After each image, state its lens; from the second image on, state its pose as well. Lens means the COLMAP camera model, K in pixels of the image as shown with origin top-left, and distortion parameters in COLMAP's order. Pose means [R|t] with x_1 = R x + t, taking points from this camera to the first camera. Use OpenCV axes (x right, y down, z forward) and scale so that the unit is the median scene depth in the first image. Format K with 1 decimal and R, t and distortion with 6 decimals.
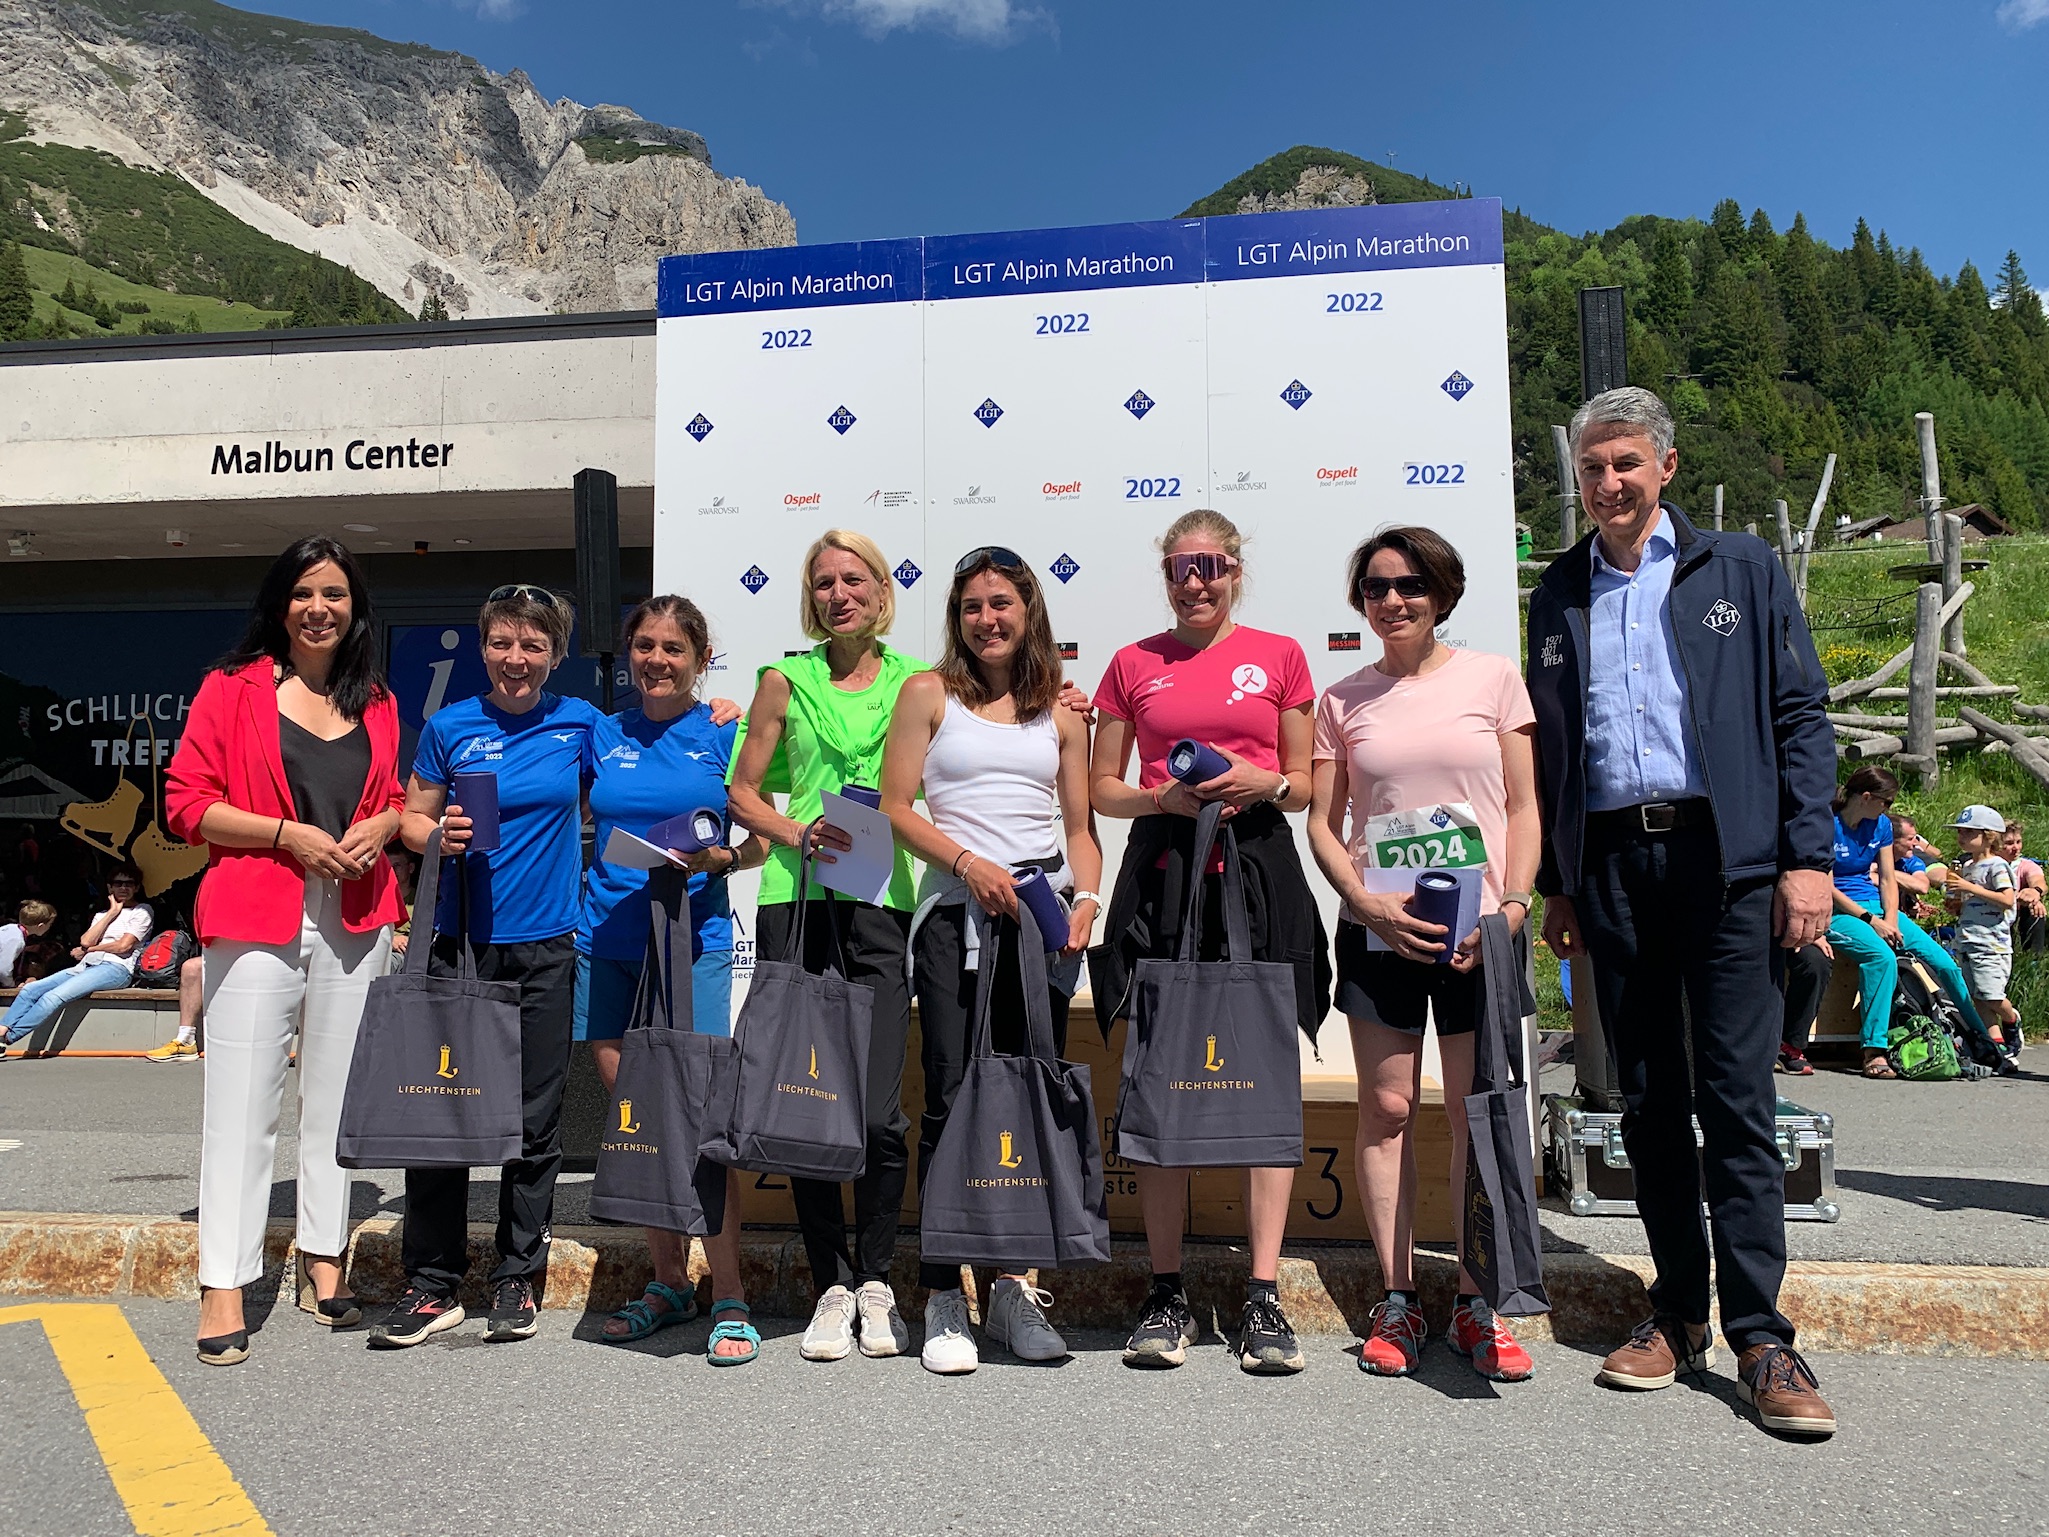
lens RADIAL K [[1558.2, 0, 1030.2], [0, 1558.2, 760.3], [0, 0, 1]] dist [0.000526, 0.012827]
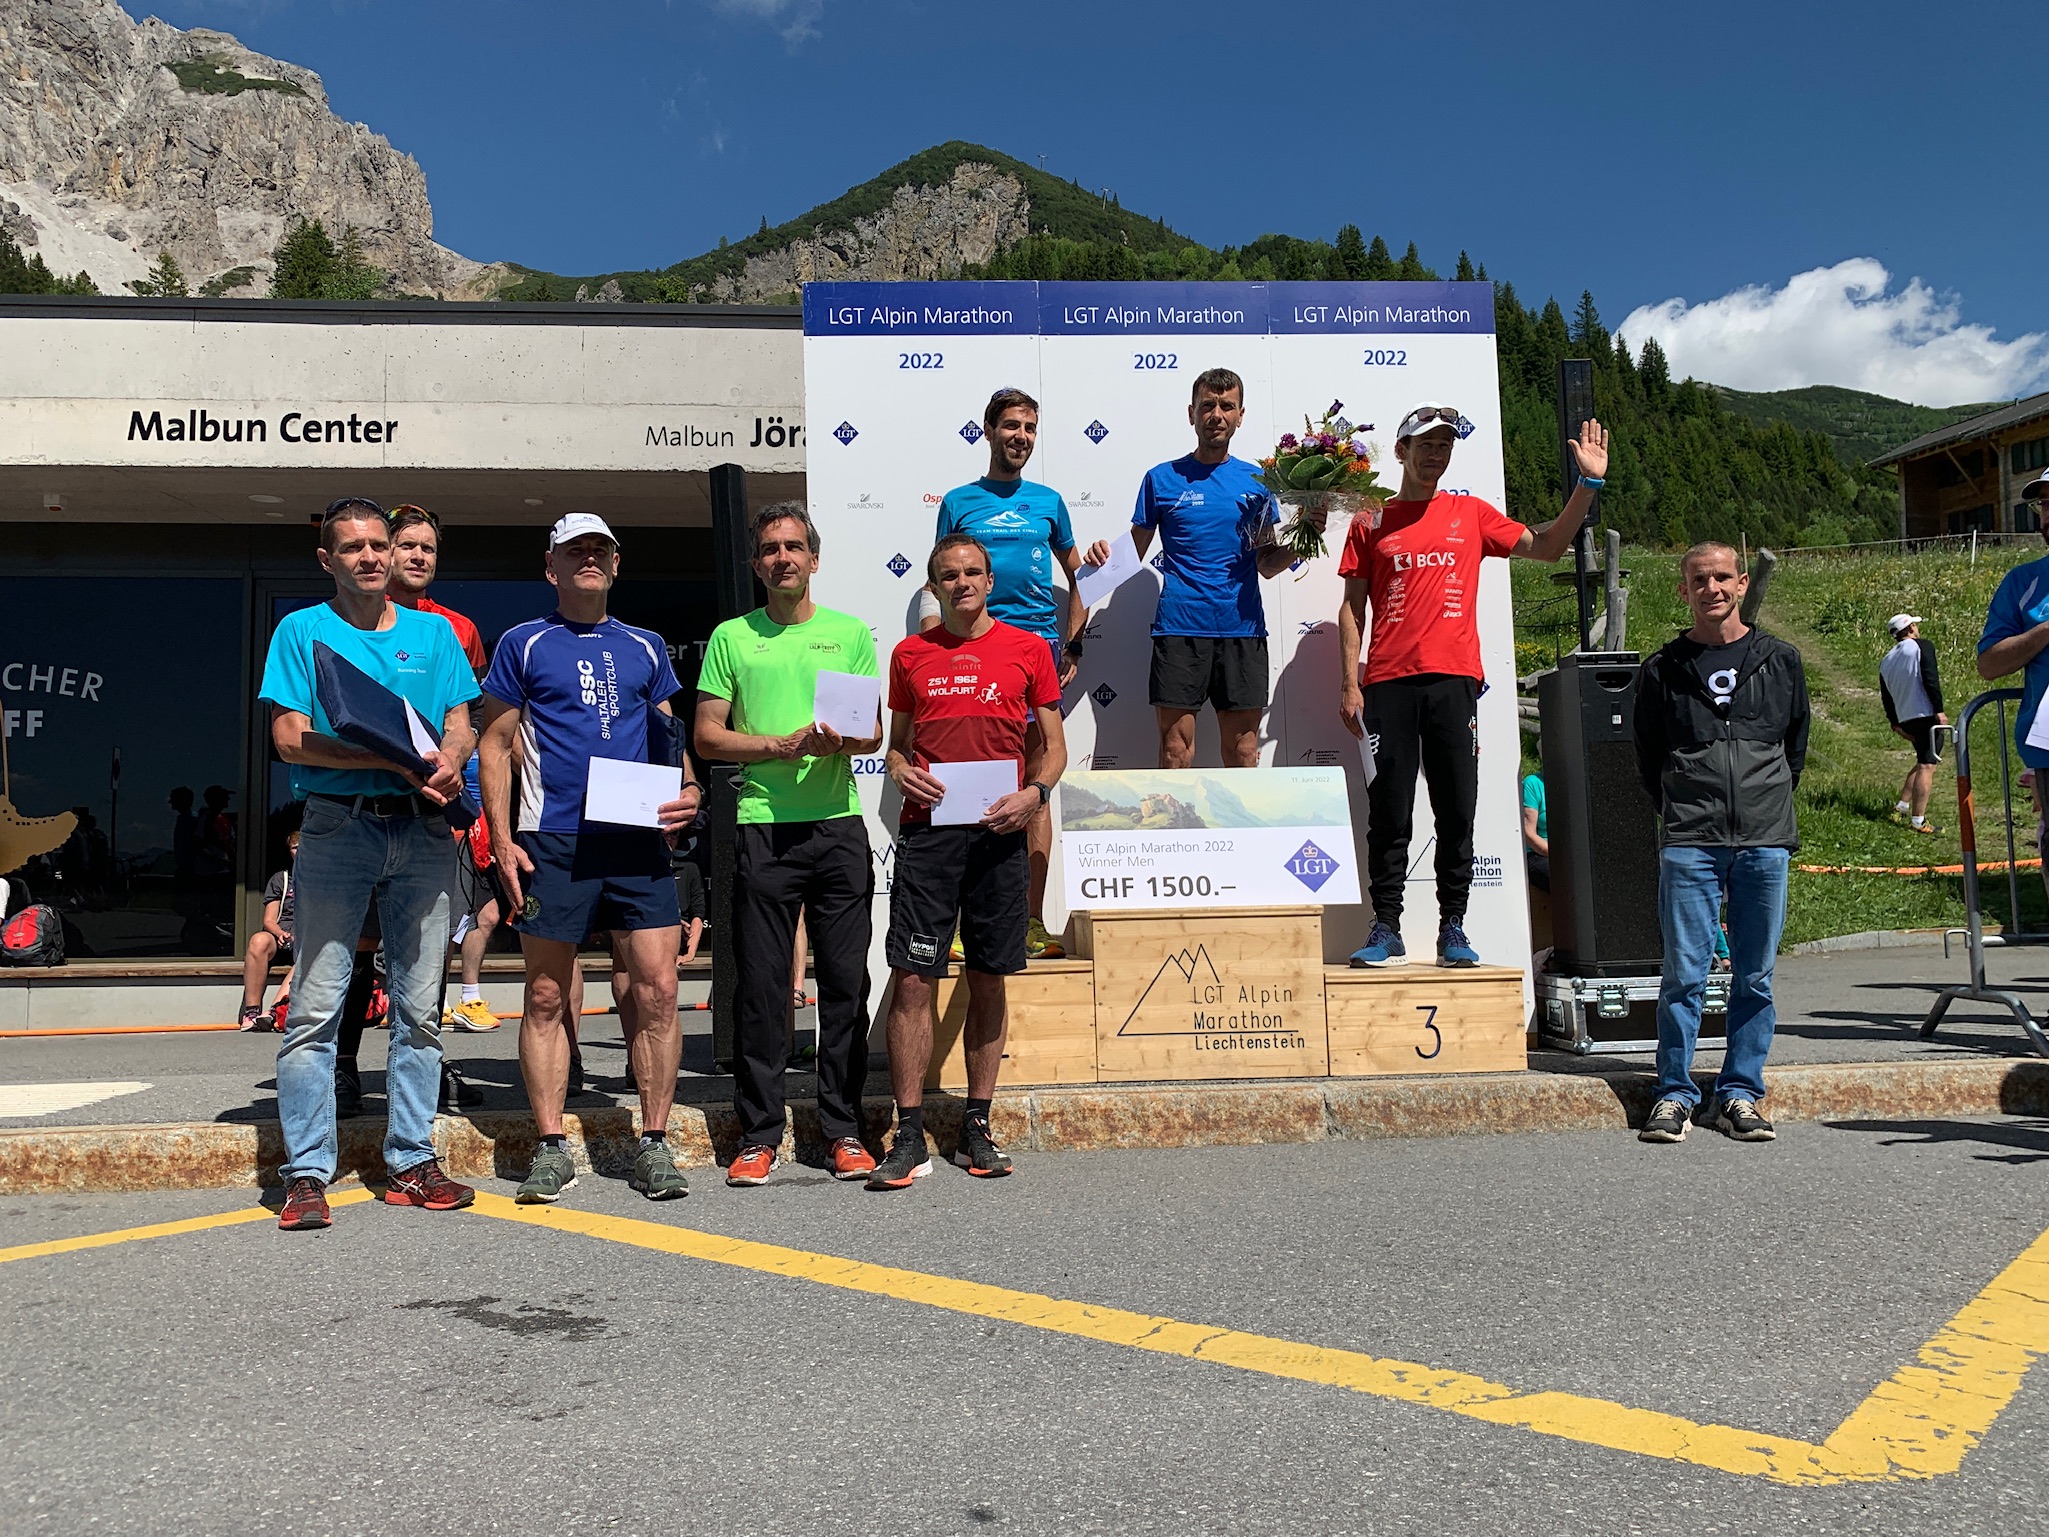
lens RADIAL K [[1557.4, 0, 1024.5], [0, 1557.4, 768.5], [0, 0, 1]] dist [0.015208, -0.004066]
pose [[0.976351, -0.003103, 0.216170, -0.163870], [0.000482, 0.999926, 0.012175, 0.011696], [-0.216191, -0.011783, 0.976280, -0.083967]]
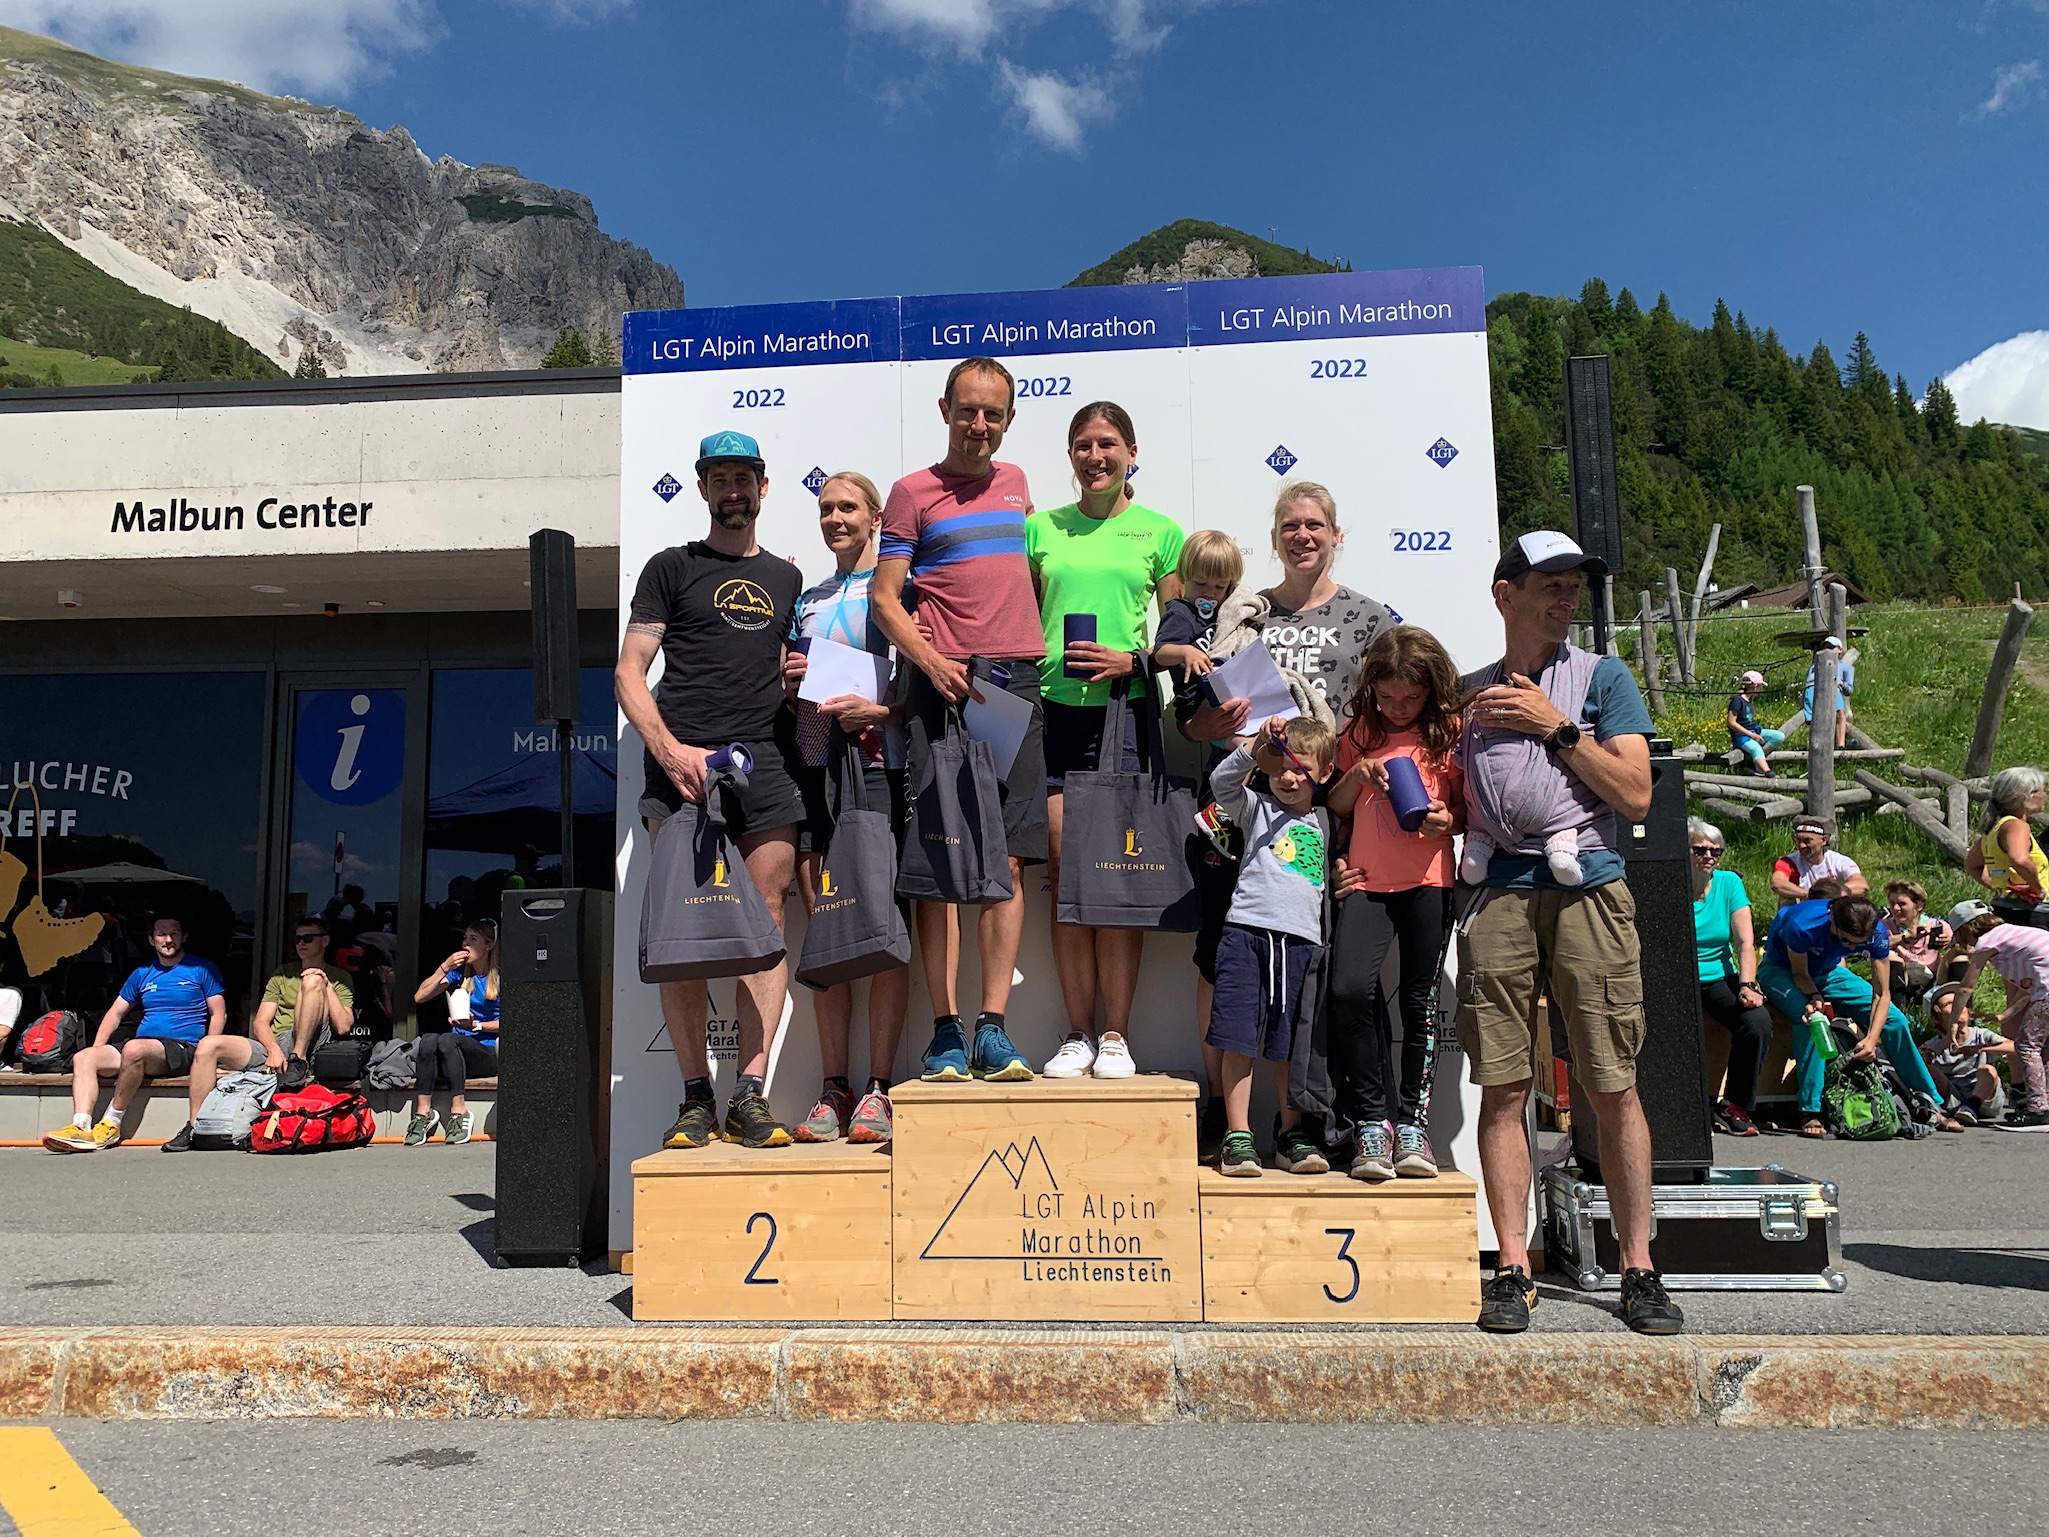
lens RADIAL K [[1559.0, 0, 1020.5], [0, 1559.0, 779.8], [0, 0, 1]] dist [0.008823, -0.001205]
pose [[0.997951, -0.003200, 0.063899, -0.027338], [0.005002, 0.999594, -0.028060, -0.001930], [-0.063784, 0.028322, 0.997562, 0.011920]]
